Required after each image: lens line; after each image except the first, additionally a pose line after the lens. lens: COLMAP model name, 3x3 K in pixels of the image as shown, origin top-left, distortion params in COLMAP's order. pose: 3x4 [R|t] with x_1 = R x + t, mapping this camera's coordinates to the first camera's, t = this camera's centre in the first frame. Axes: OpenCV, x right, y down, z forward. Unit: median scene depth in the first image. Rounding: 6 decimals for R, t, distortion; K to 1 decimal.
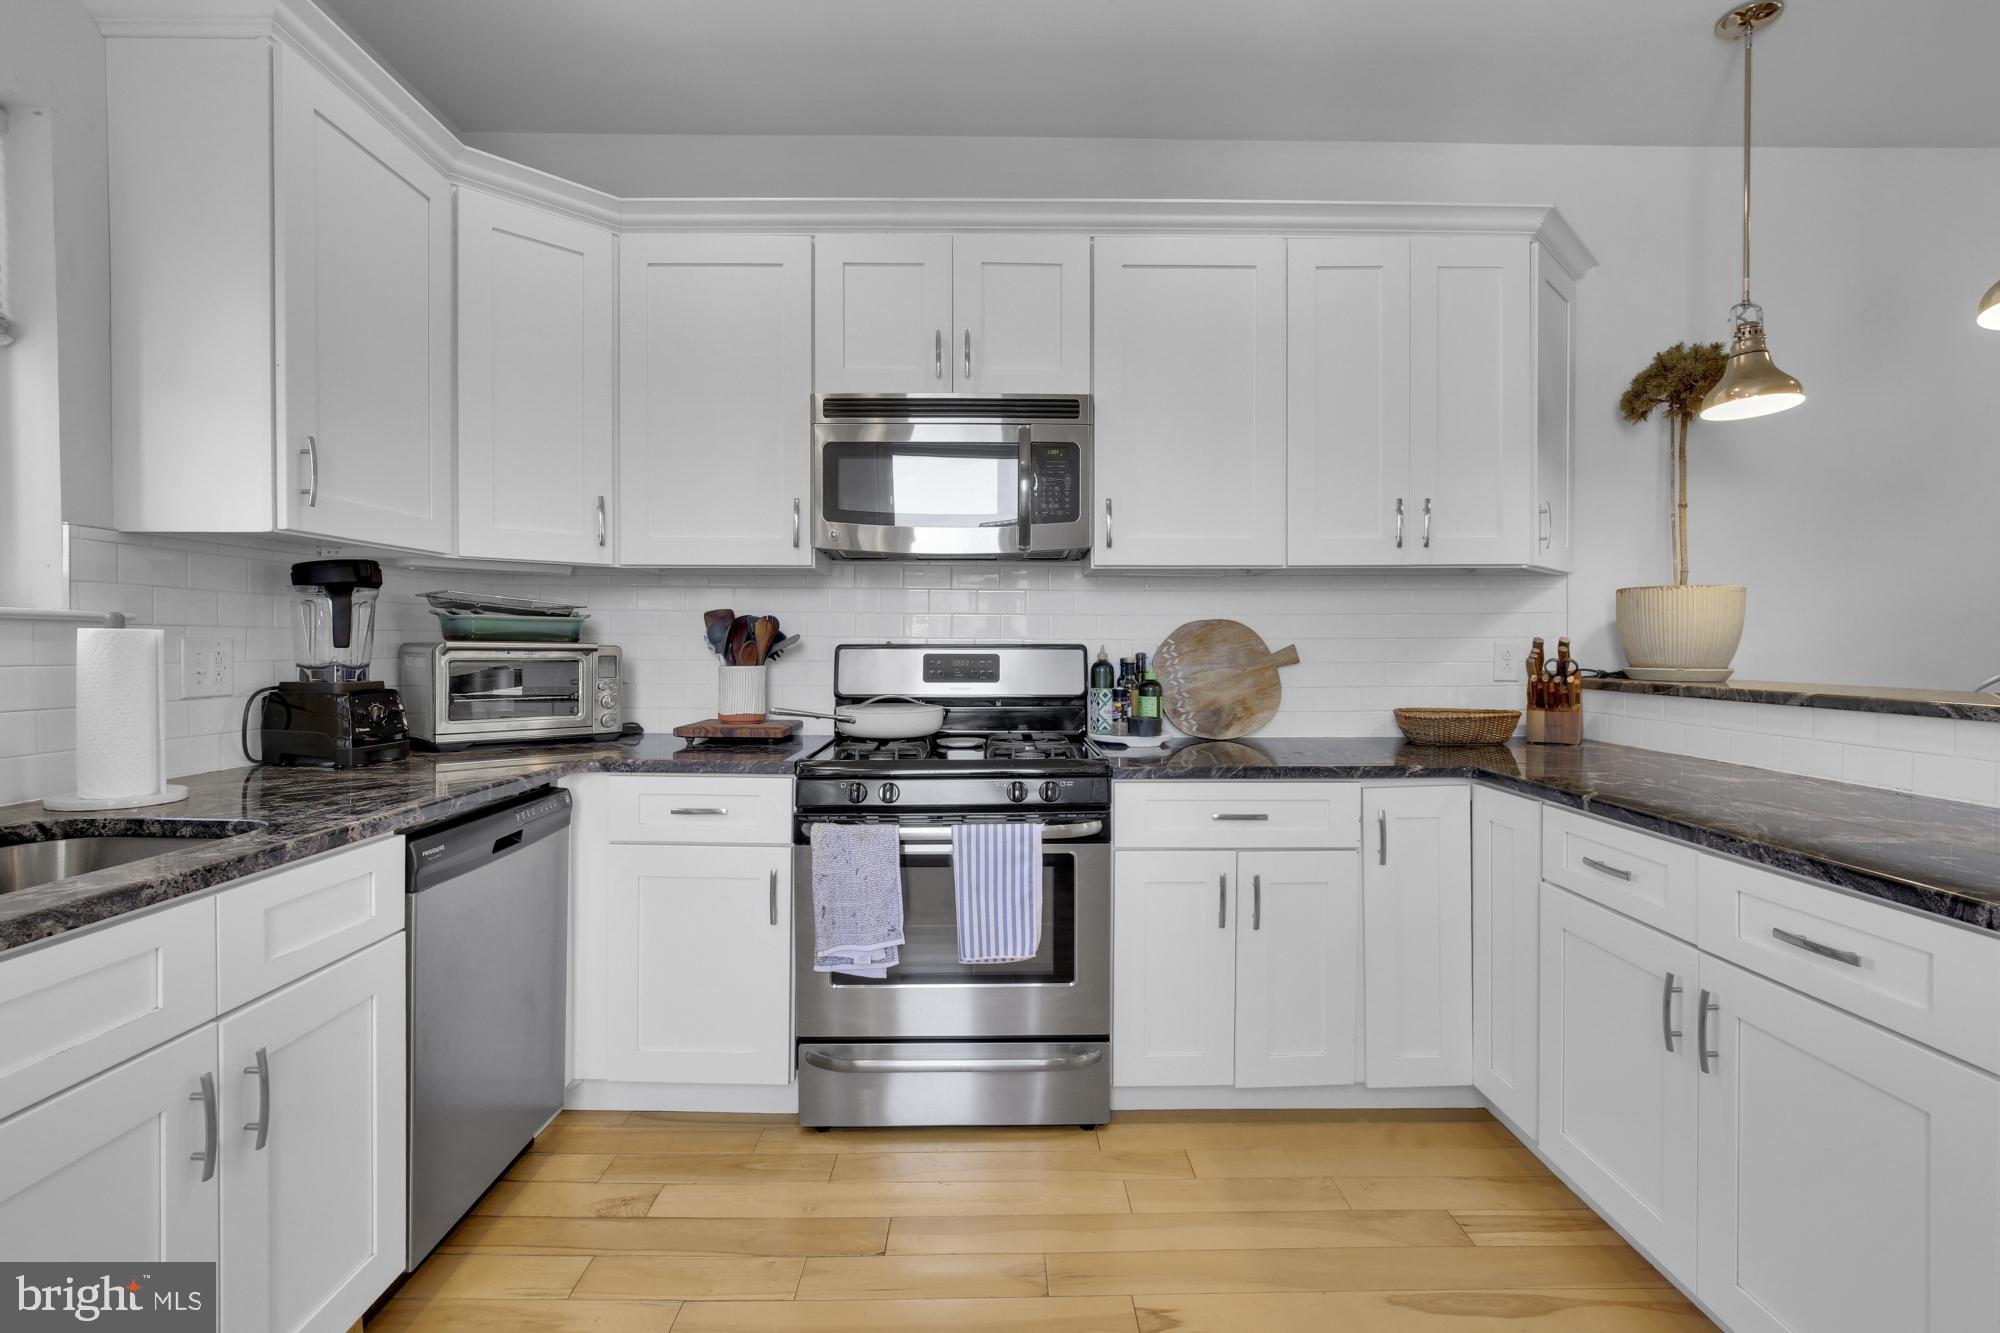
lens RADIAL K [[943.2, 0, 995.5], [0, 943.2, 651.6], [0, 0, 1]] dist [-0.014240, -0.000003]
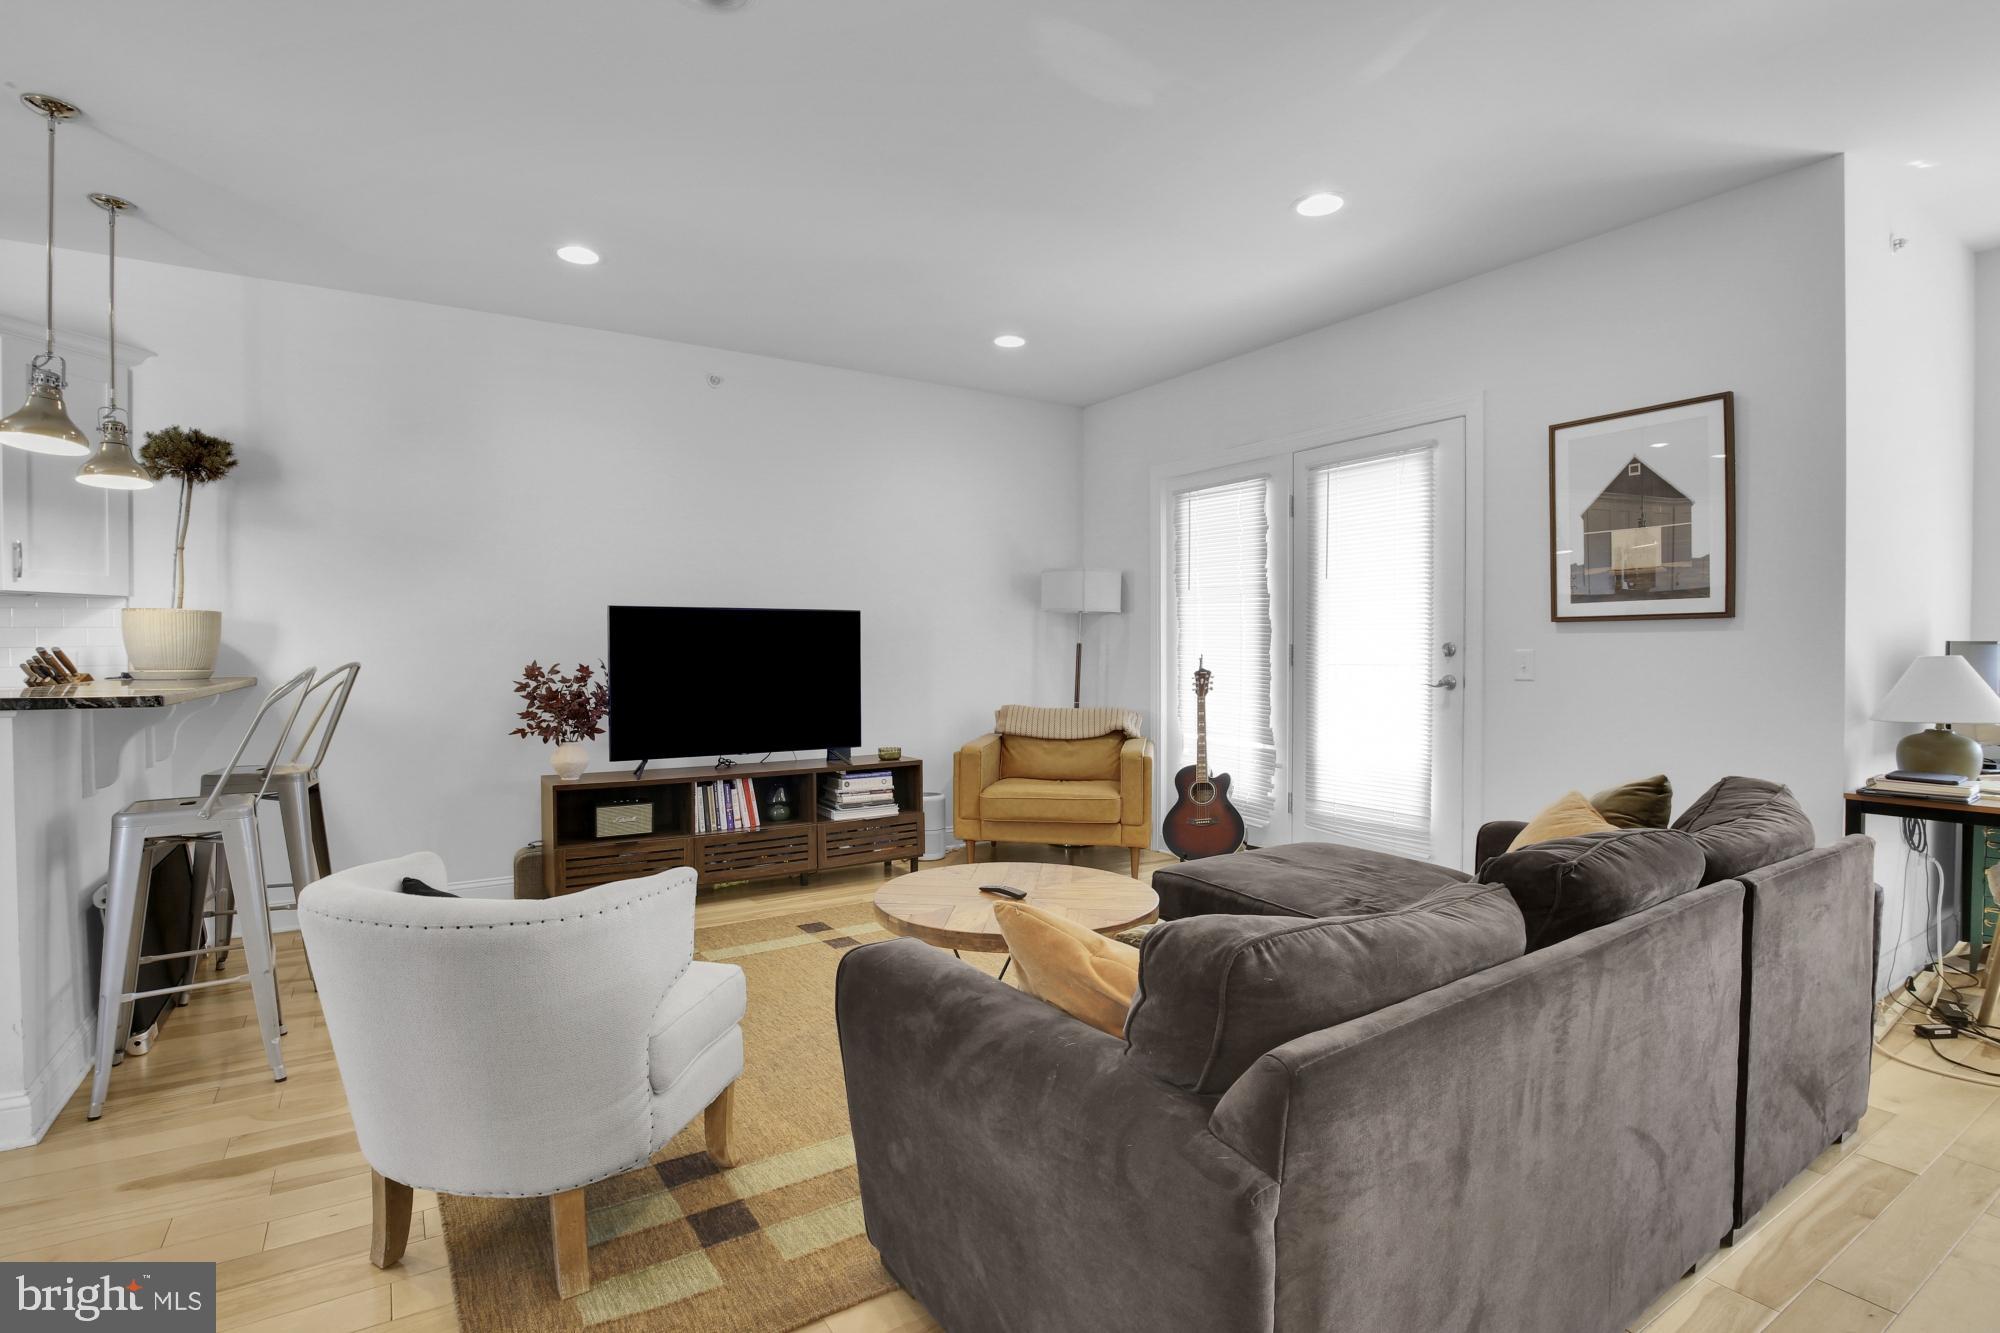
lens RADIAL K [[974.5, 0, 997.3], [0, 974.5, 670.6], [0, 0, 1]] dist [-0.025794, 0.000661]
pose [[0.846601, -0.014018, 0.532043, 1.049287], [0.007343, 0.999866, 0.014659, 0.008094], [-0.532177, -0.008504, 0.846590, -0.826969]]
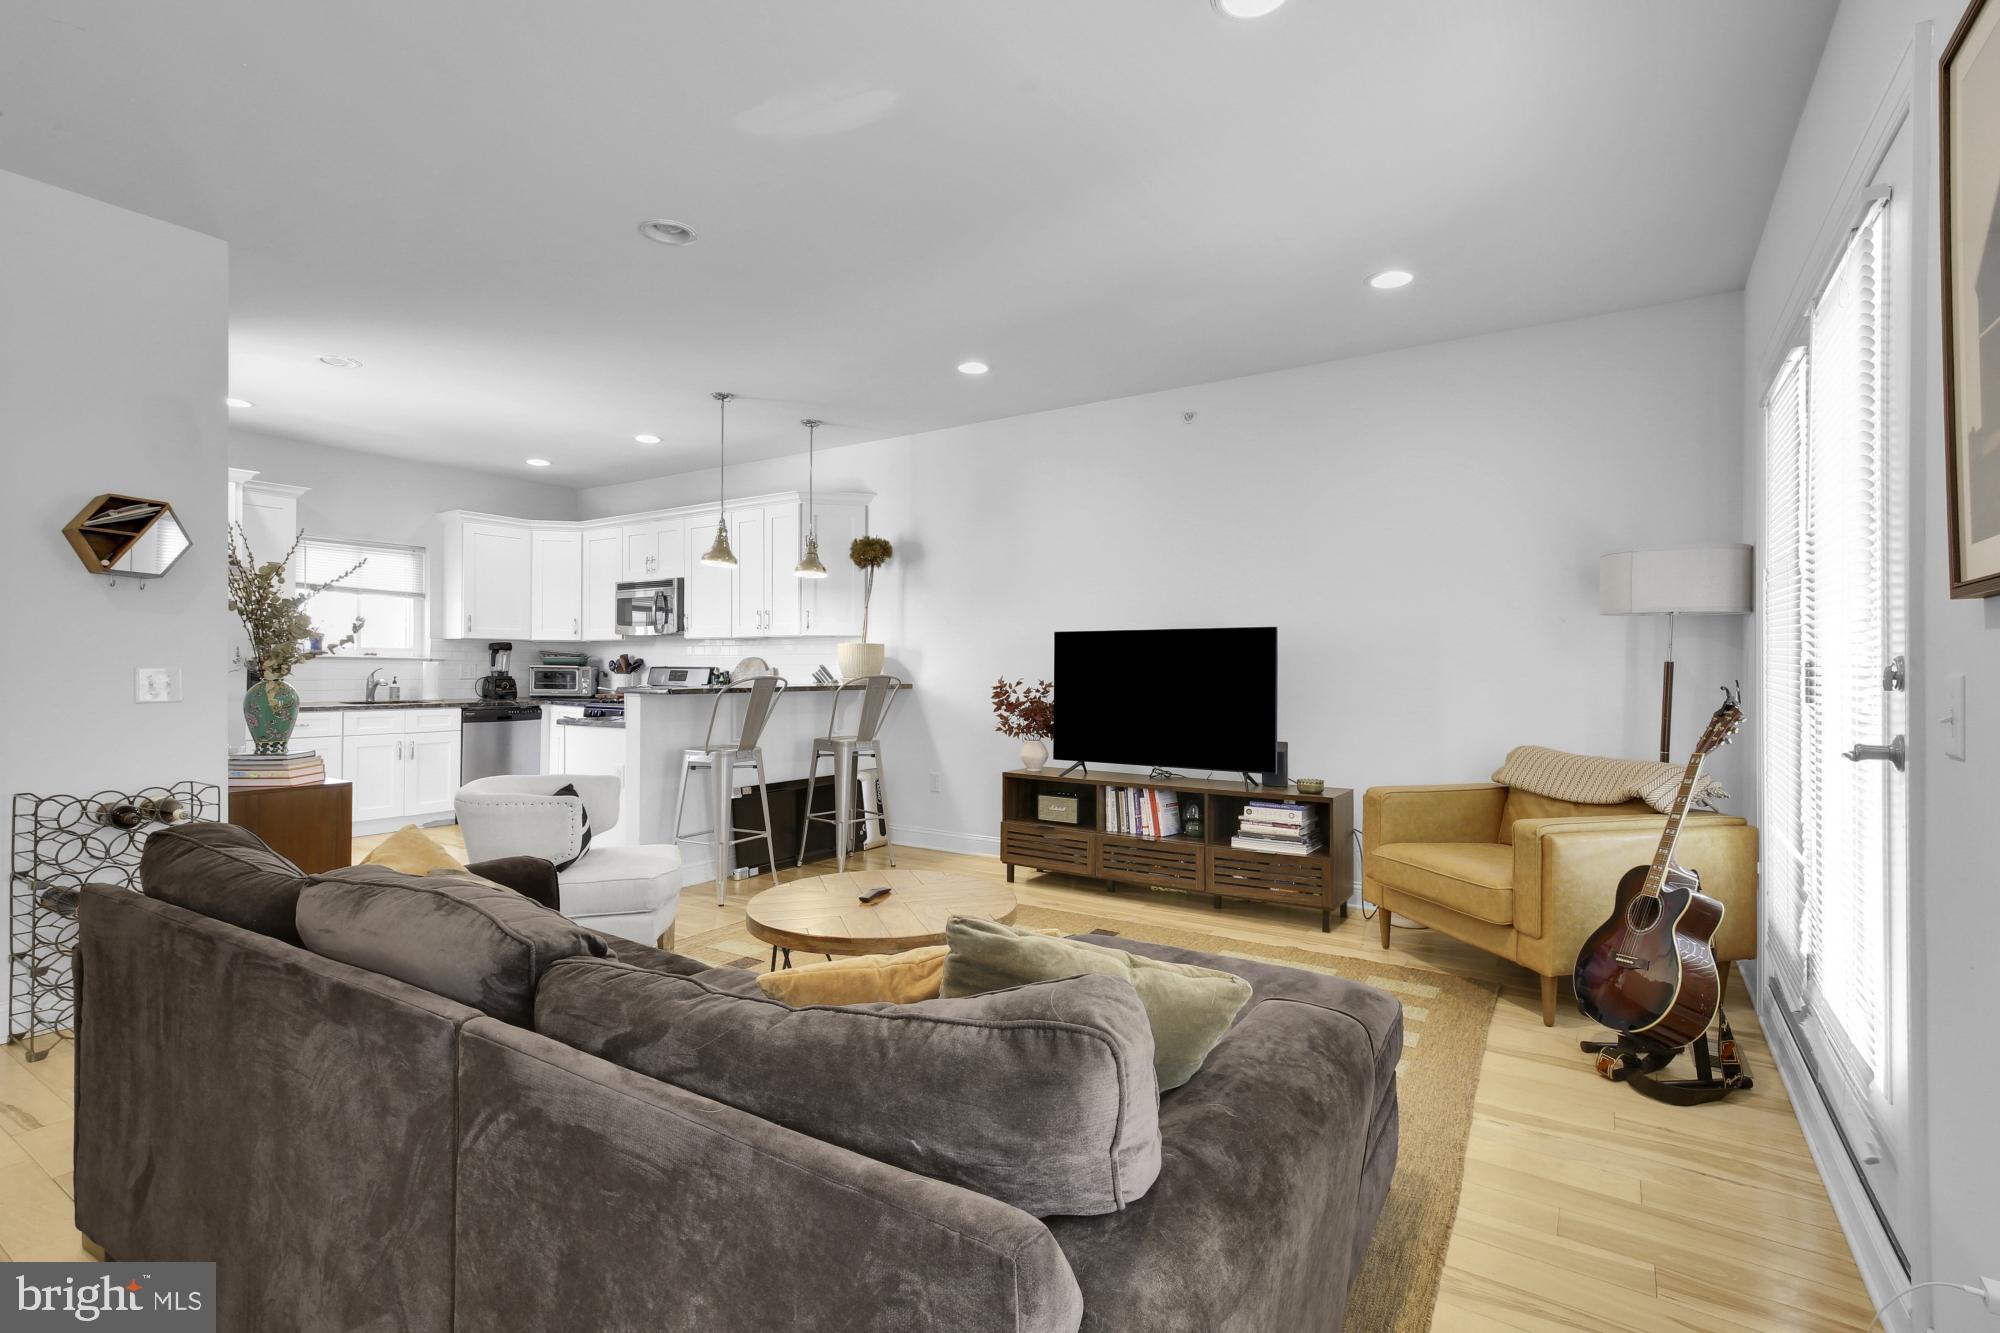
lens RADIAL K [[931.2, 0, 1026.2], [0, 931.2, 663.0], [0, 0, 1]] dist [-0.001519, 0.000040]
pose [[0.834652, 0.000688, -0.550777, 2.455464], [-0.010214, 0.999847, -0.014230, 0.010345], [0.550683, 0.017503, 0.834531, -0.726167]]
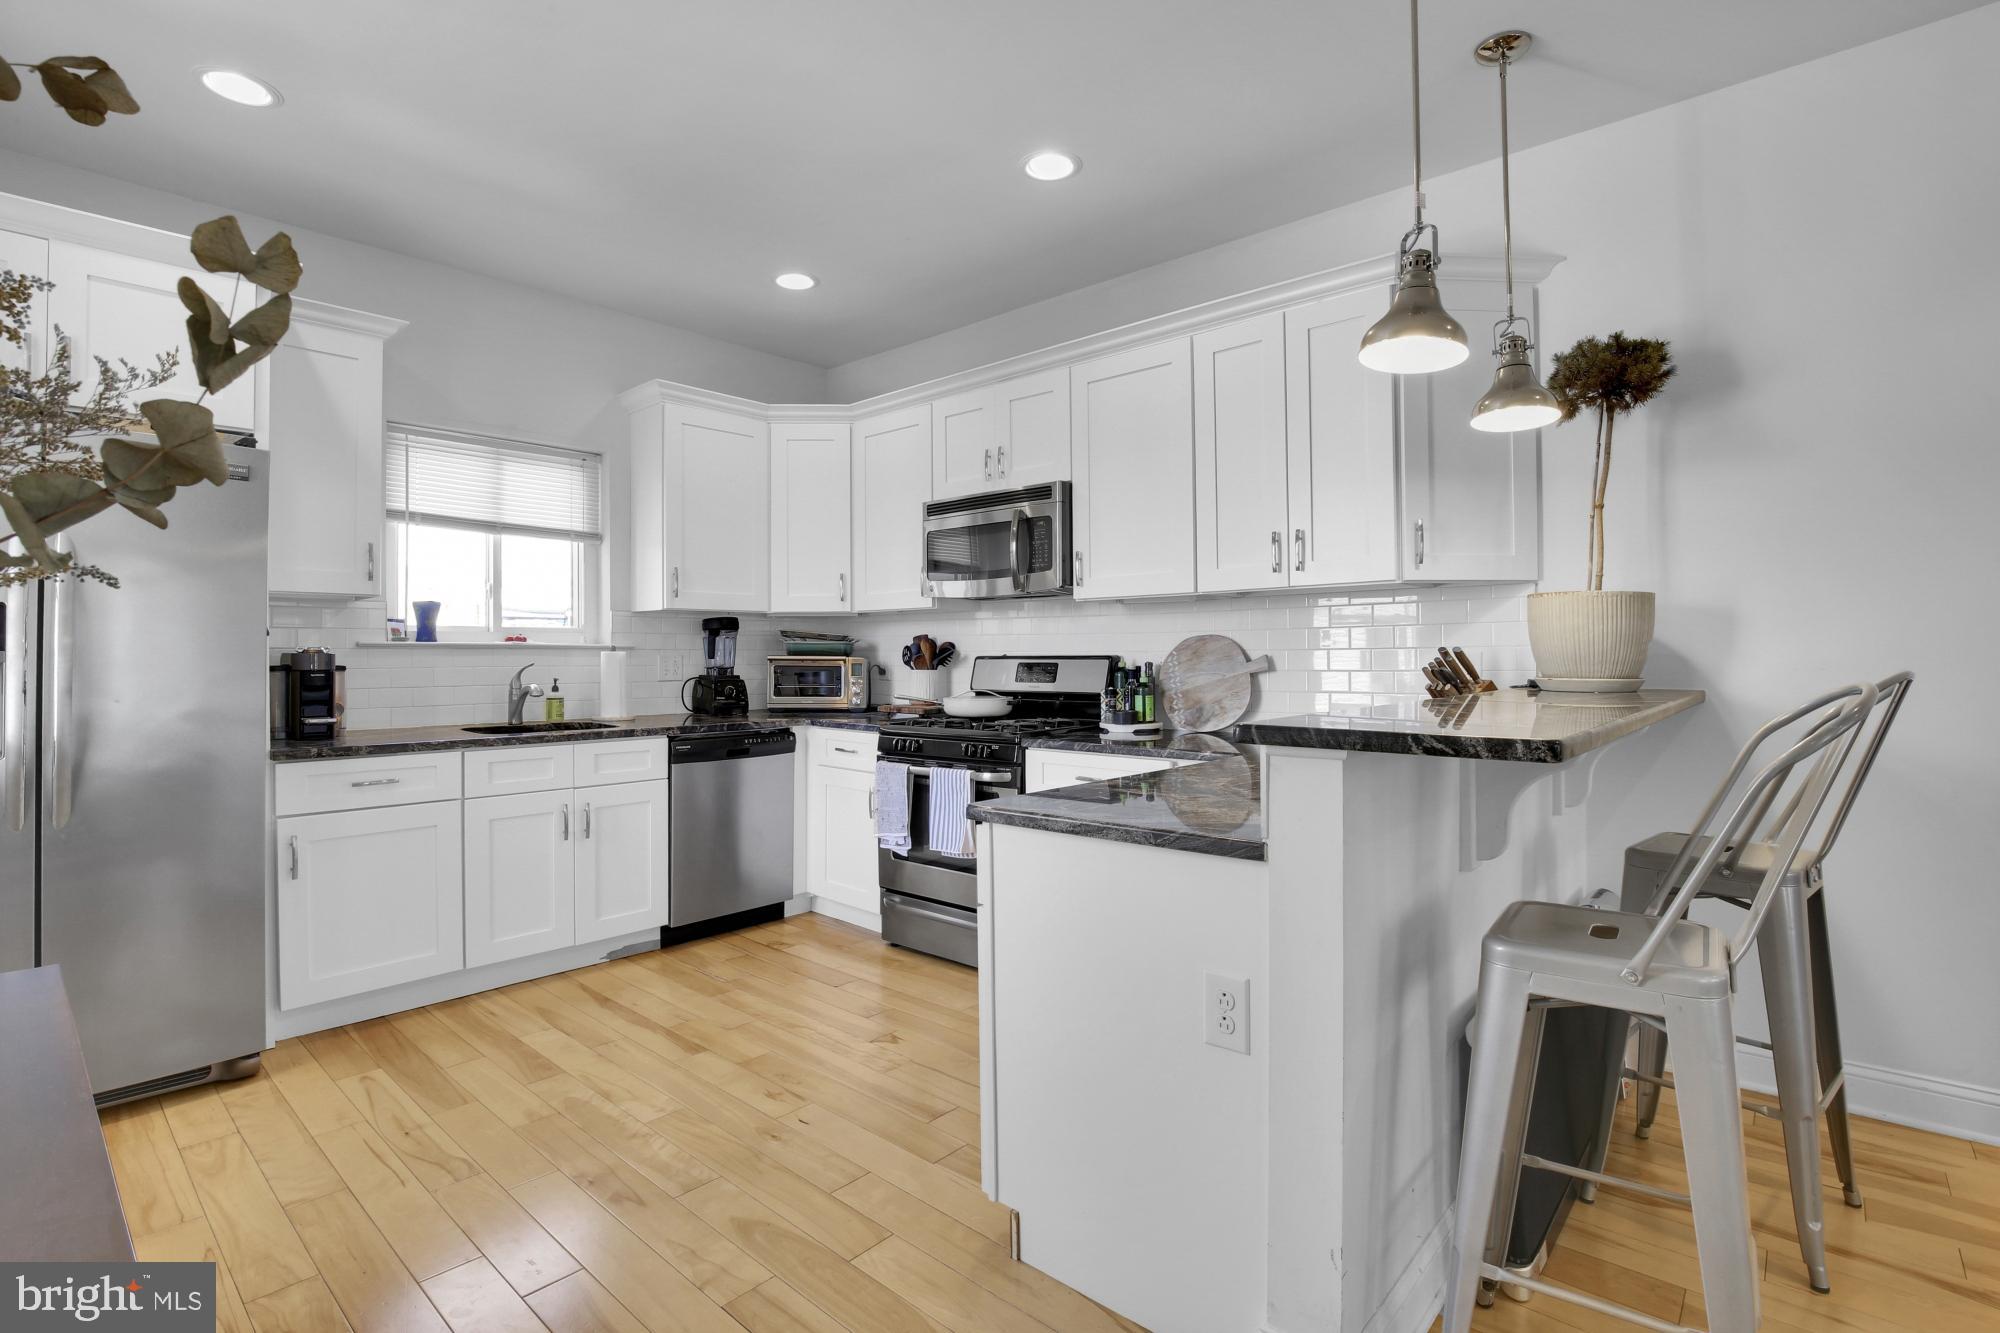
lens RADIAL K [[921.2, 0, 998.2], [0, 921.2, 643.9], [0, 0, 1]] dist [-0.034654, 0.000123]
pose [[0.743013, -0.012616, -0.669158, 0.944842], [-0.000574, 0.999810, -0.019487, 0.001879], [0.669277, 0.014863, 0.742864, -0.093602]]
